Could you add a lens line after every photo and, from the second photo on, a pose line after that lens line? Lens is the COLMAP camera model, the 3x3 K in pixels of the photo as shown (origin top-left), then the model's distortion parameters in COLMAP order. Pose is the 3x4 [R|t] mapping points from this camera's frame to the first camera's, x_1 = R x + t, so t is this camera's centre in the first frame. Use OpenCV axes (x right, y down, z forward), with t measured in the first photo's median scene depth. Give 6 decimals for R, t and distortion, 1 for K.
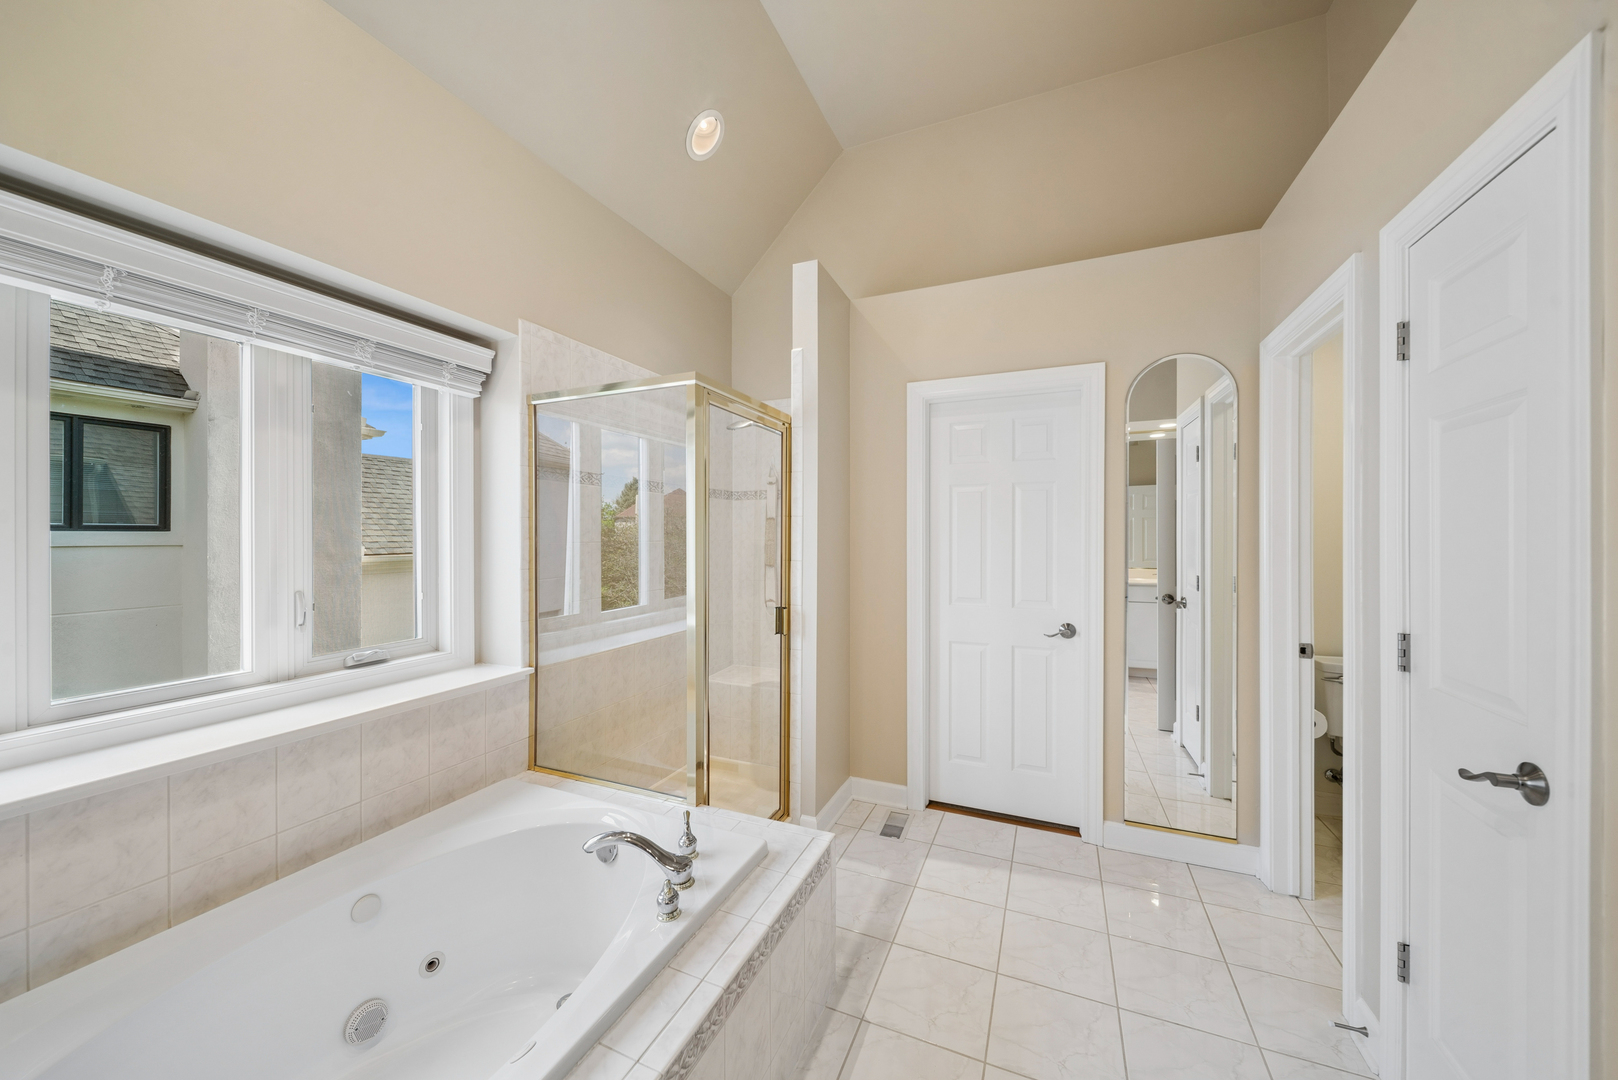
lens RADIAL K [[573.2, 0, 808.2], [0, 573.2, 536.2], [0, 0, 1]] dist [-0.001532, -0.000288]
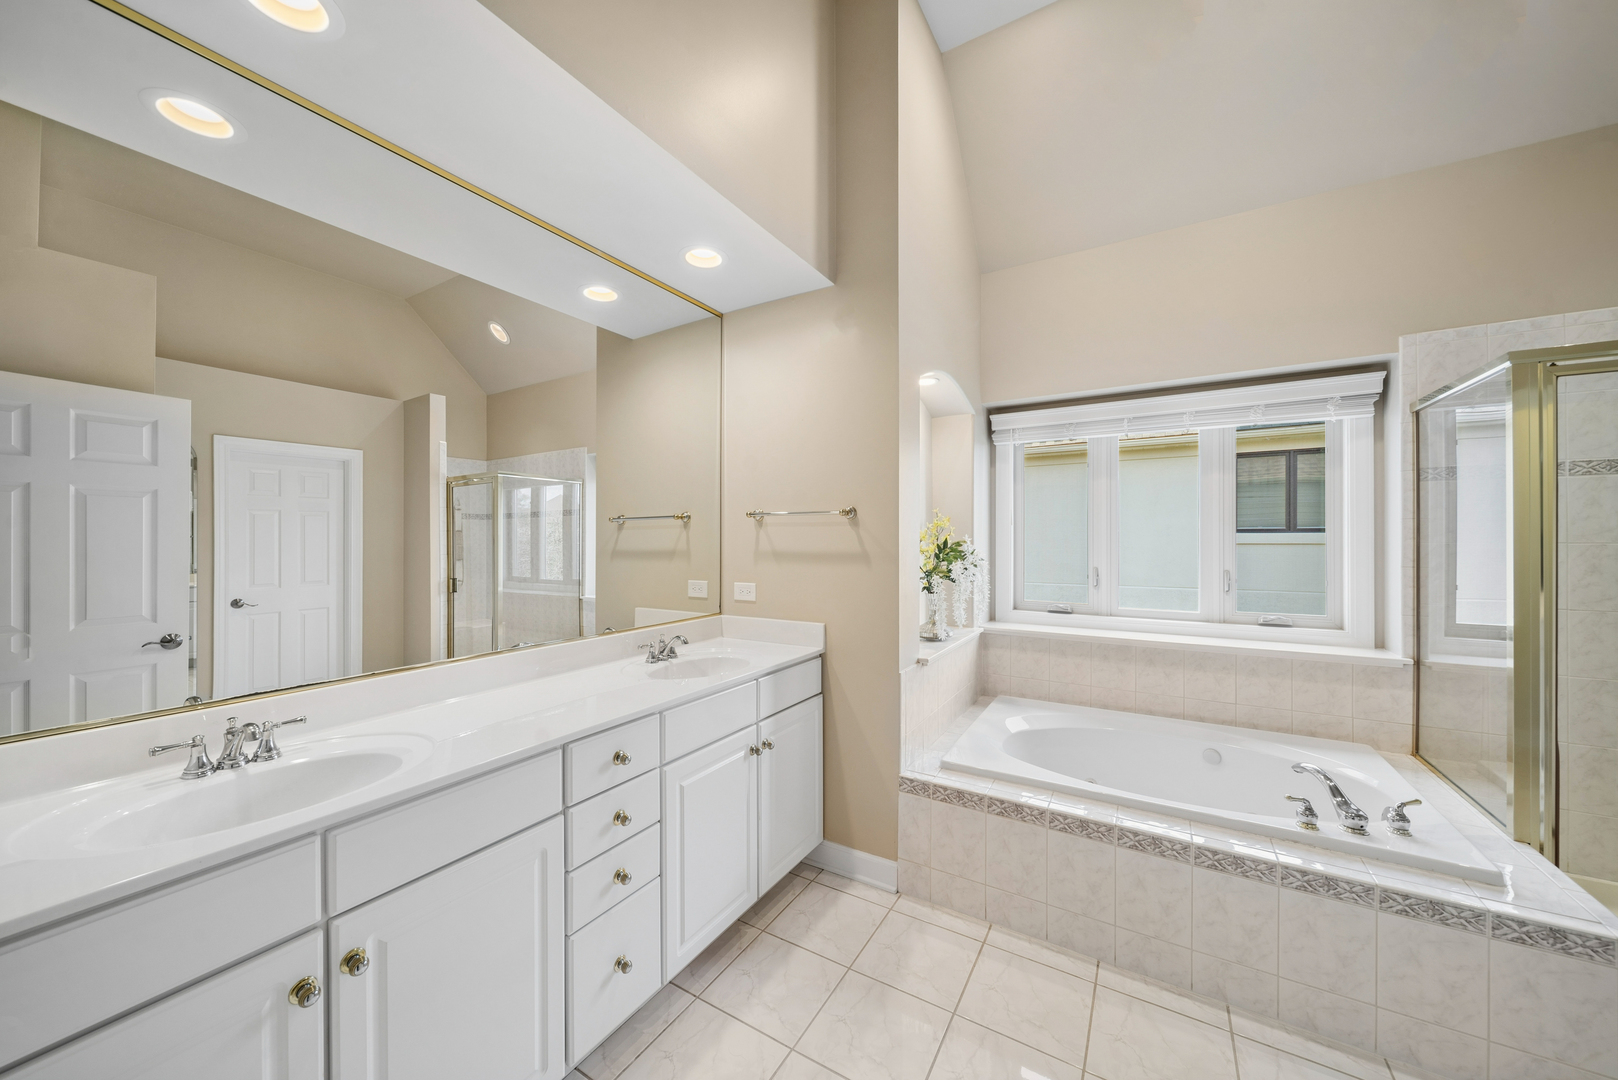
lens RADIAL K [[573.2, 0, 805.4], [0, 573.2, 537.9], [0, 0, 1]] dist [-0.001532, -0.000288]
pose [[-0.135656, 0.001385, -0.990755, 0.720692], [0.001806, 0.999998, 0.001151, 0.000231], [0.990754, -0.001633, -0.135659, 0.026053]]
